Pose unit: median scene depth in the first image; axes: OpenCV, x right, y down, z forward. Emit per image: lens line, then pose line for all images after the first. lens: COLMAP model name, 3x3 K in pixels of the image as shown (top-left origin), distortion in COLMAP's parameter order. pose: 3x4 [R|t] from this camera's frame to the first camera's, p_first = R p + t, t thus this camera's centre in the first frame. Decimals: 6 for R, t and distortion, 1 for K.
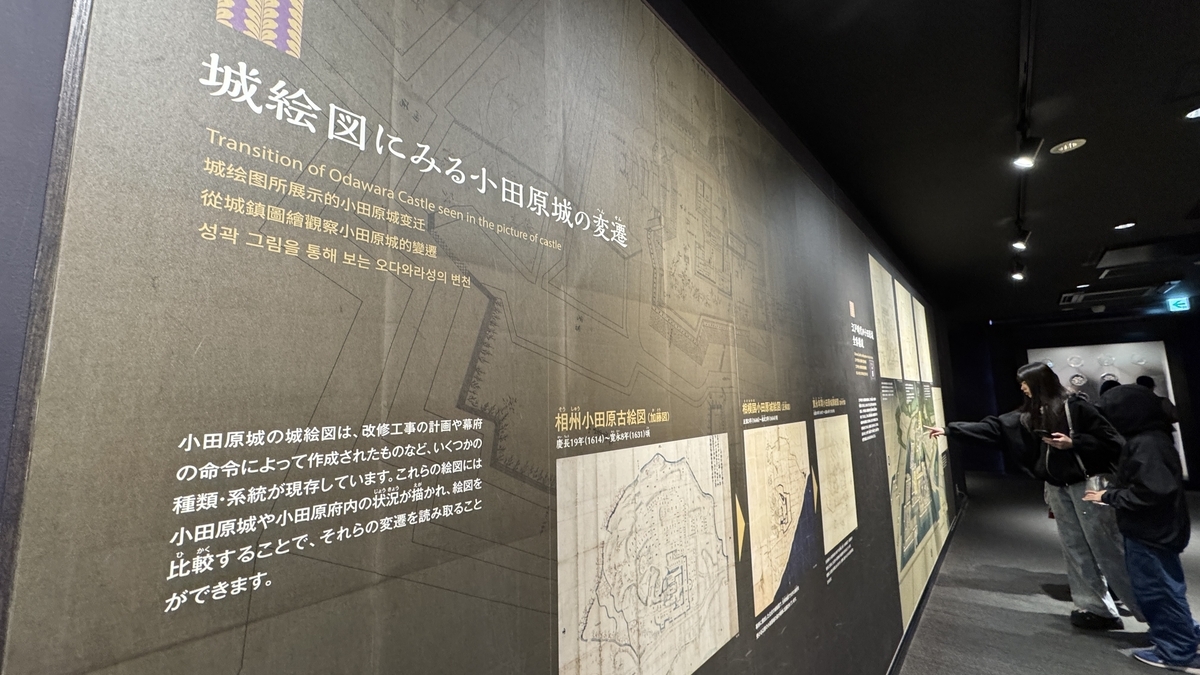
lens RADIAL K [[472.0, 0, 600.4], [0, 472.0, 335.6], [0, 0, 1]] dist [0.001786, 0.000612]
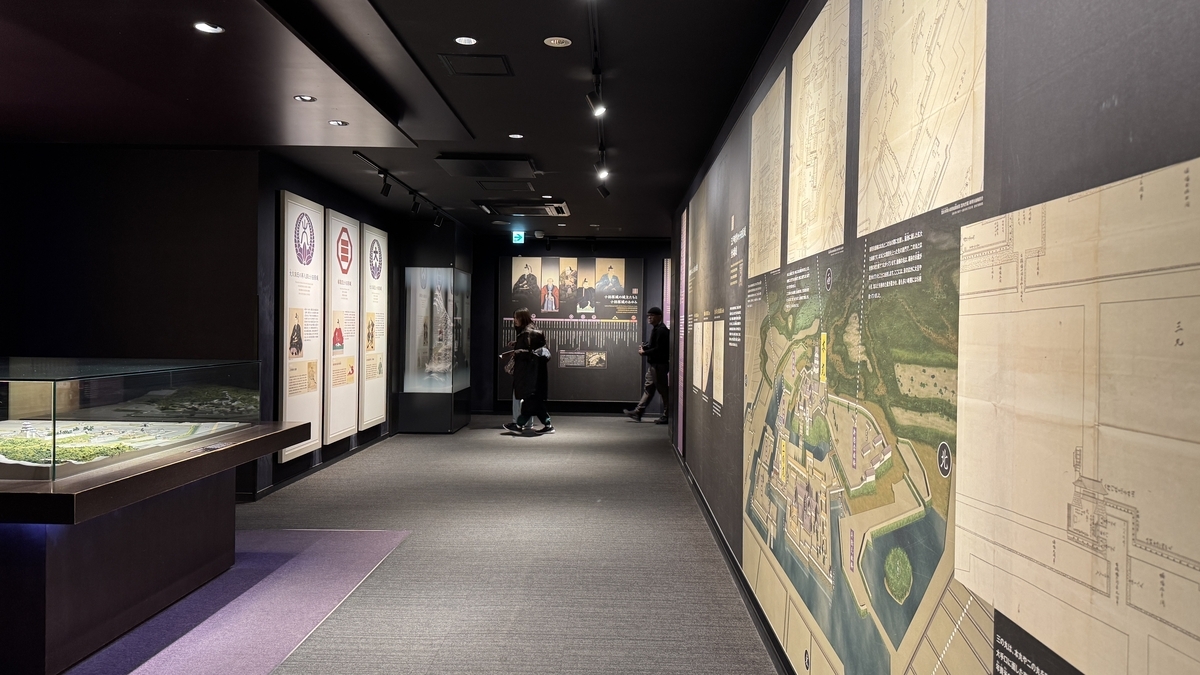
lens RADIAL K [[814.8, 0, 600.2], [0, 814.8, 335.8], [0, 0, 1]] dist [0.046869, -0.051967]
pose [[-0.771543, 0.019006, -0.635893, 1.758418], [0.090883, 0.992594, -0.080604, 0.286136], [0.629652, -0.119981, -0.767557, 1.992167]]
